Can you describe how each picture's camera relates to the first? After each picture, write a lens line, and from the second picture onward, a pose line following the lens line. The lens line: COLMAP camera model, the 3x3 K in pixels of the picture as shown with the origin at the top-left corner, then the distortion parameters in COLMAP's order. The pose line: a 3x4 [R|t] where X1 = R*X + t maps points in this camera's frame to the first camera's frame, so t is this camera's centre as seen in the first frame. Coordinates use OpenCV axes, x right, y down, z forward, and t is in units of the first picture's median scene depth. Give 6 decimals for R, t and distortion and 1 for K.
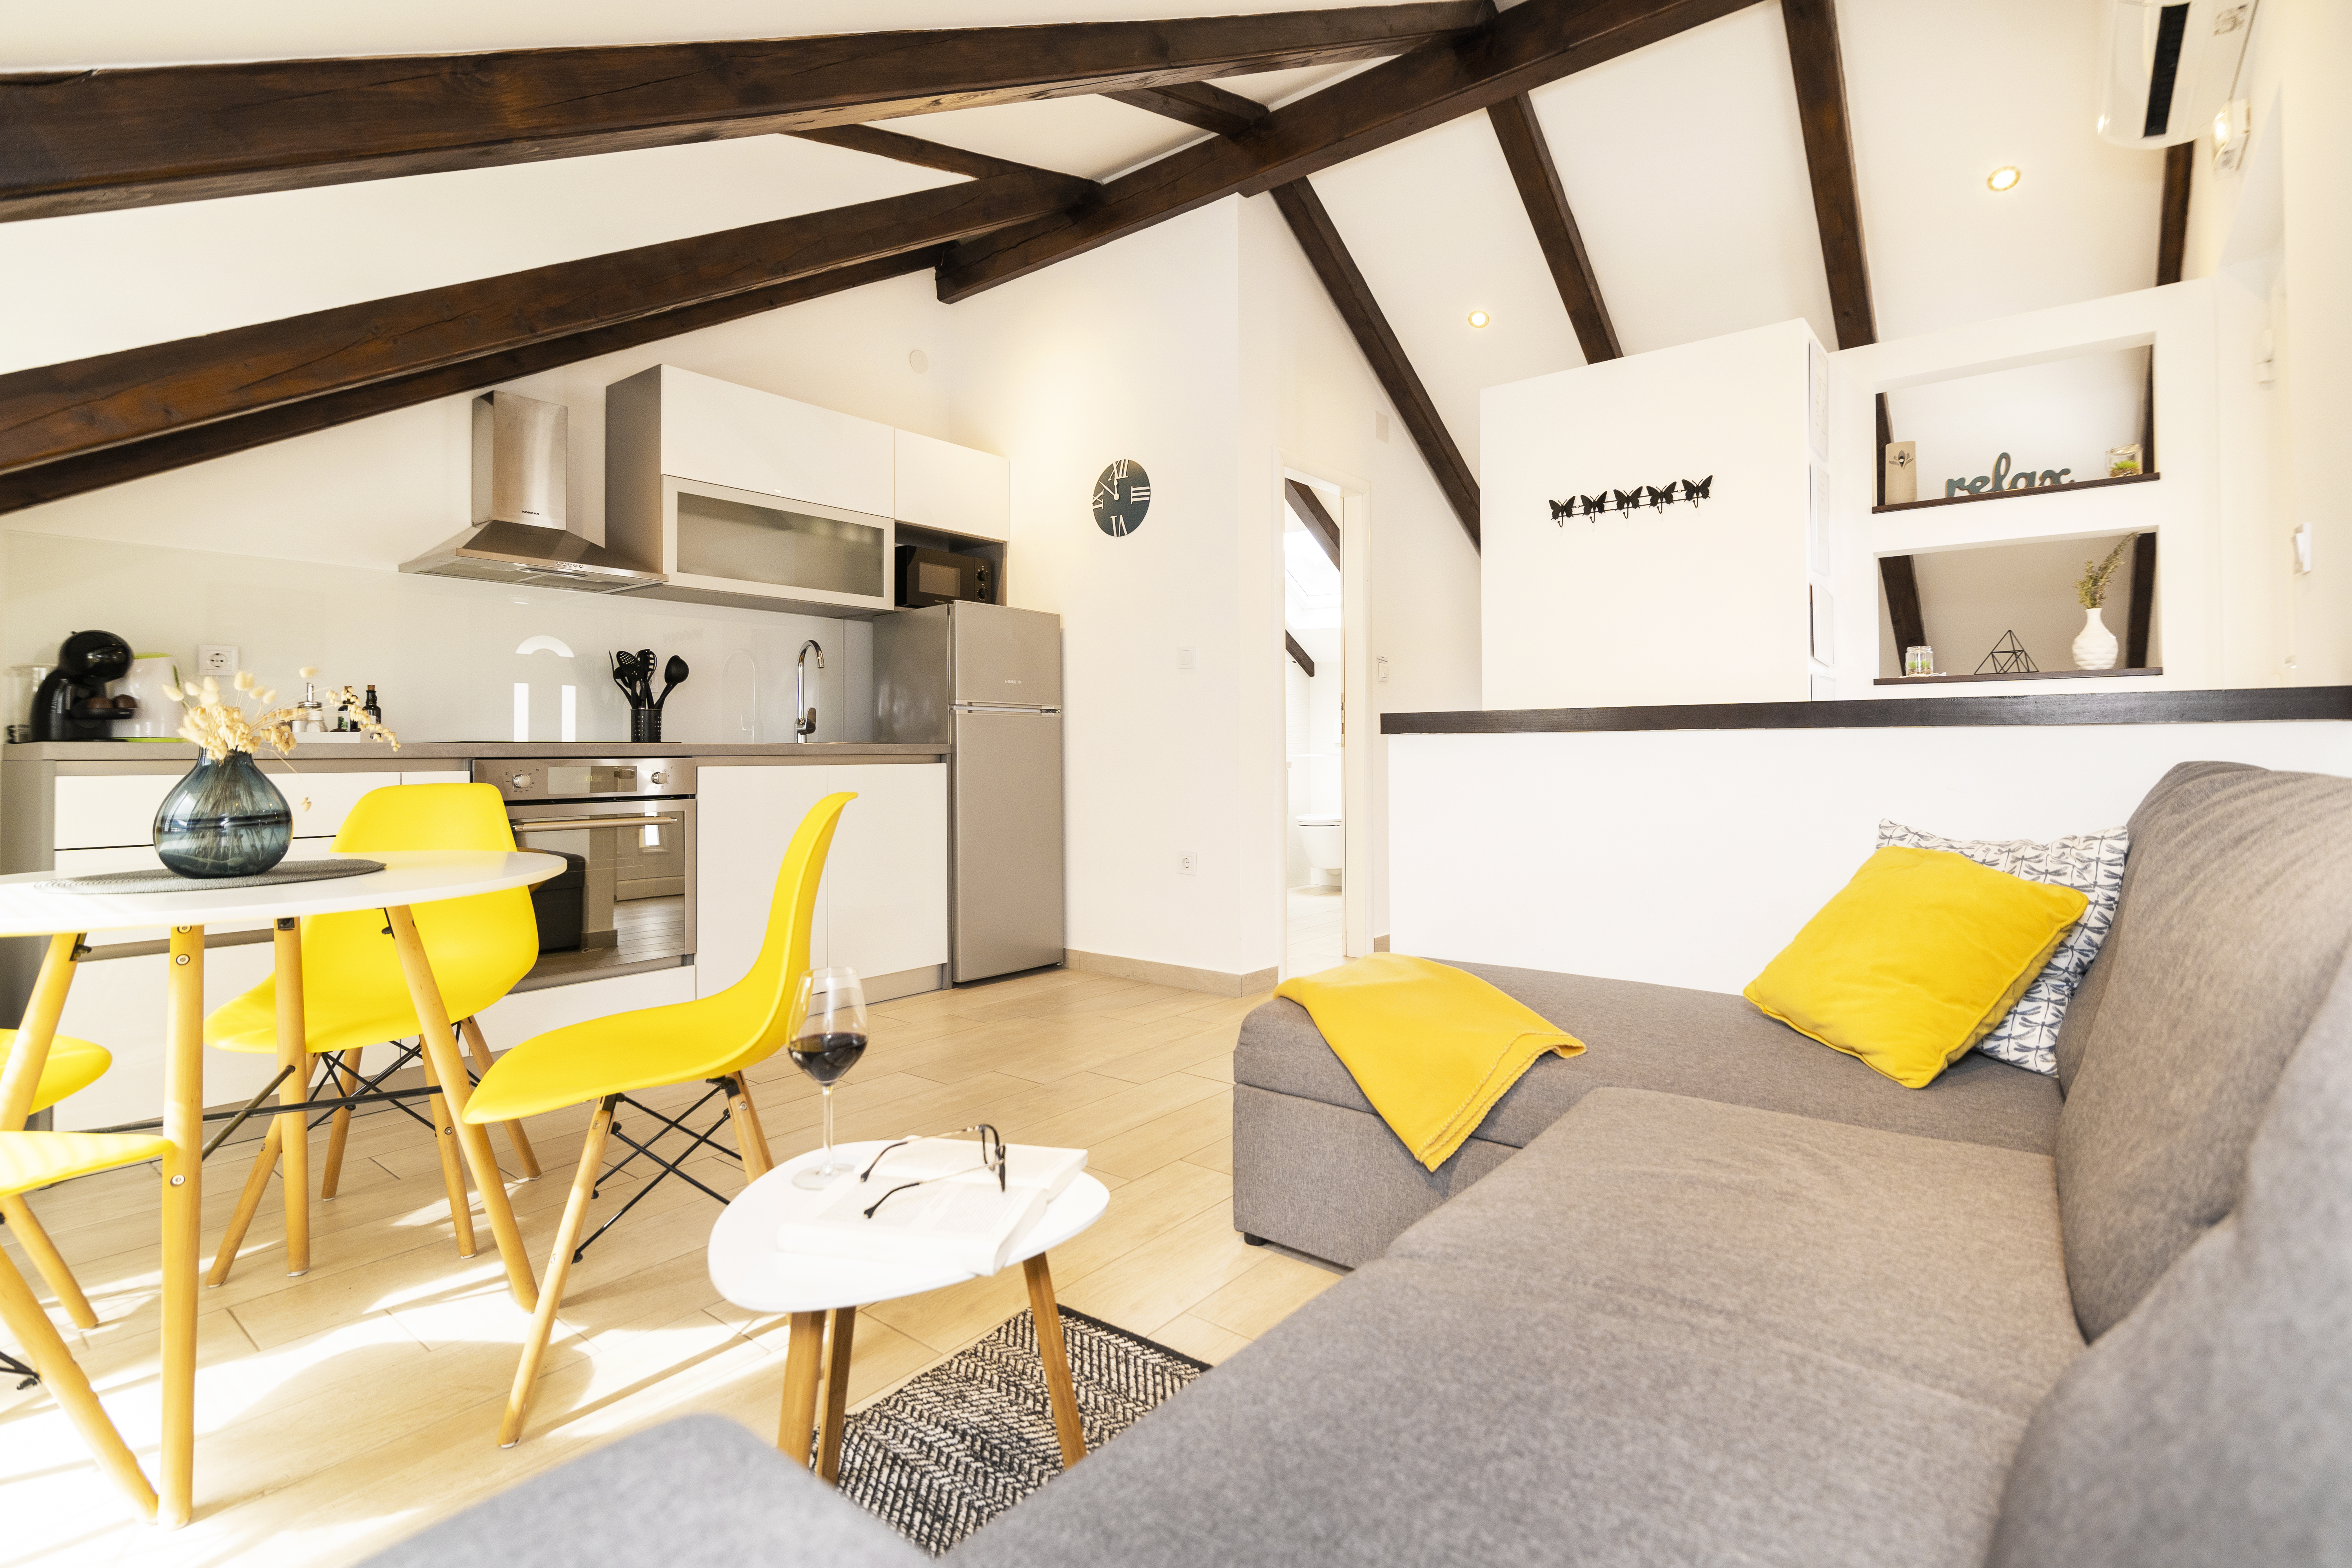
lens RADIAL K [[1178.0, 0, 1181.5], [0, 1178.0, 743.1], [0, 0, 1]] dist [0.001414, -0.000004]
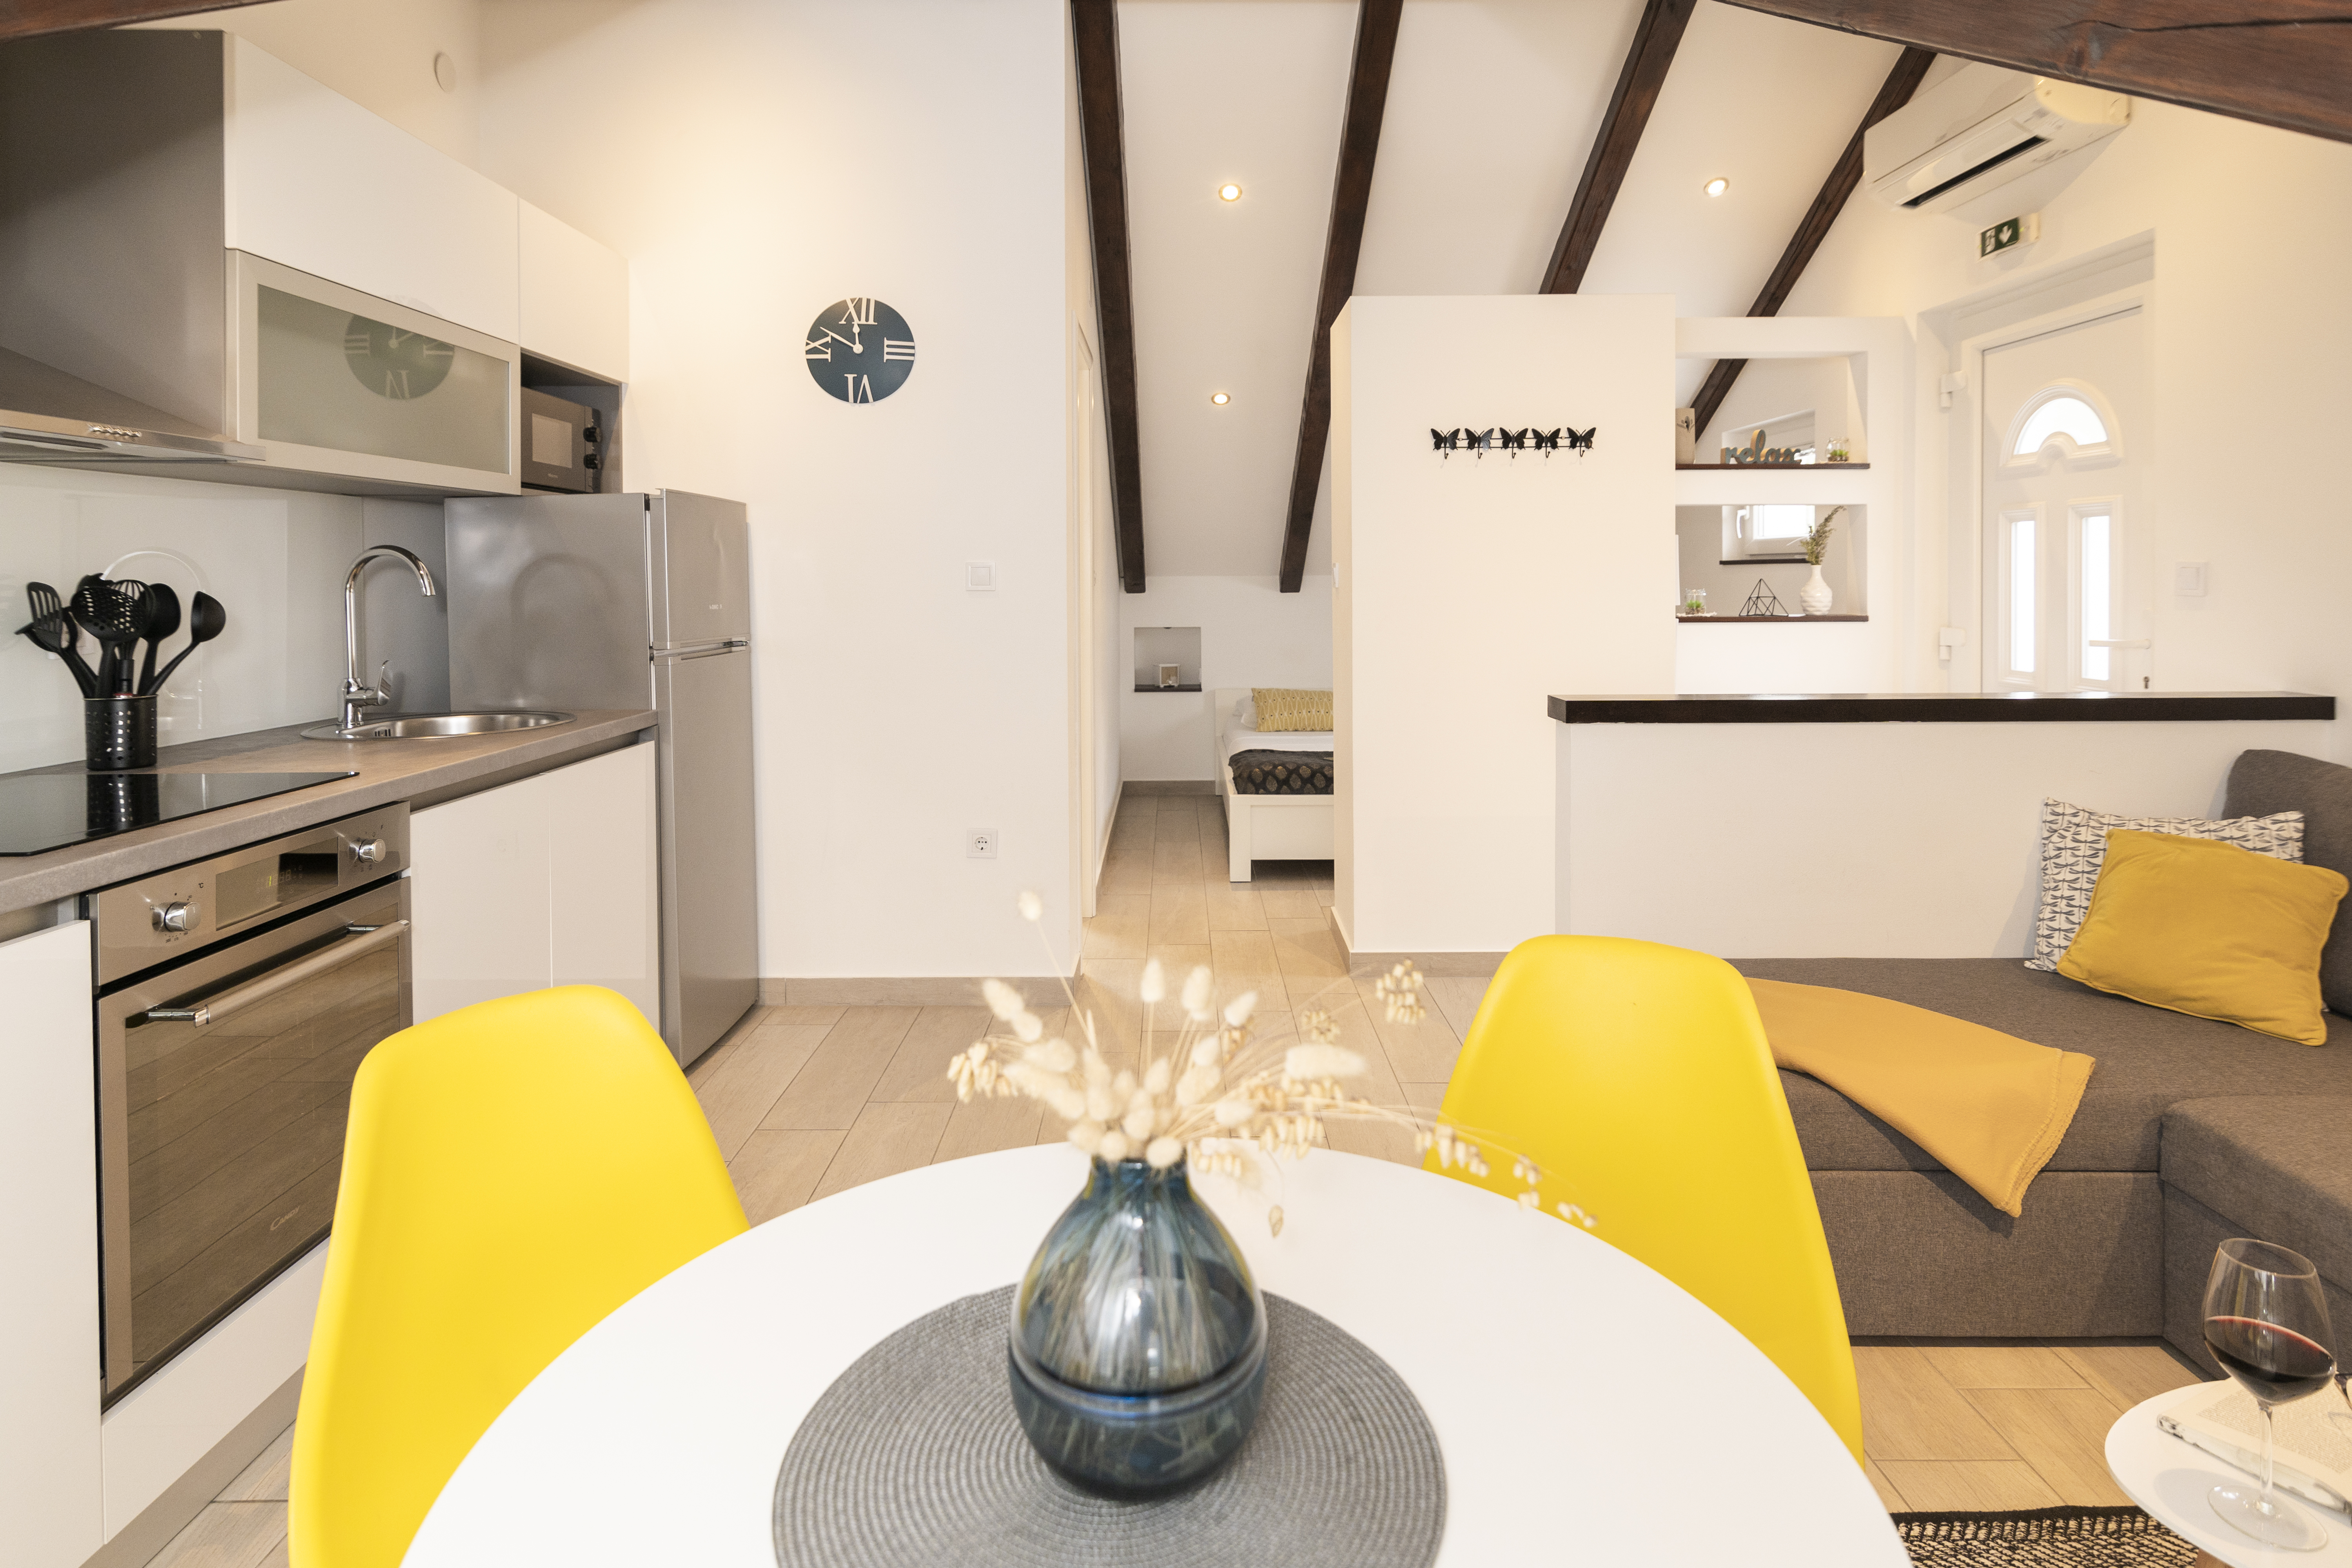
lens RADIAL K [[1298.9, 0, 1252.7], [0, 1298.9, 618.8], [0, 0, 1]] dist [-0.005180, -0.000025]
pose [[0.764909, -0.021267, 0.643788, -0.494266], [-0.002167, 0.999364, 0.035588, -0.092582], [-0.644135, -0.028617, 0.764376, 0.294595]]
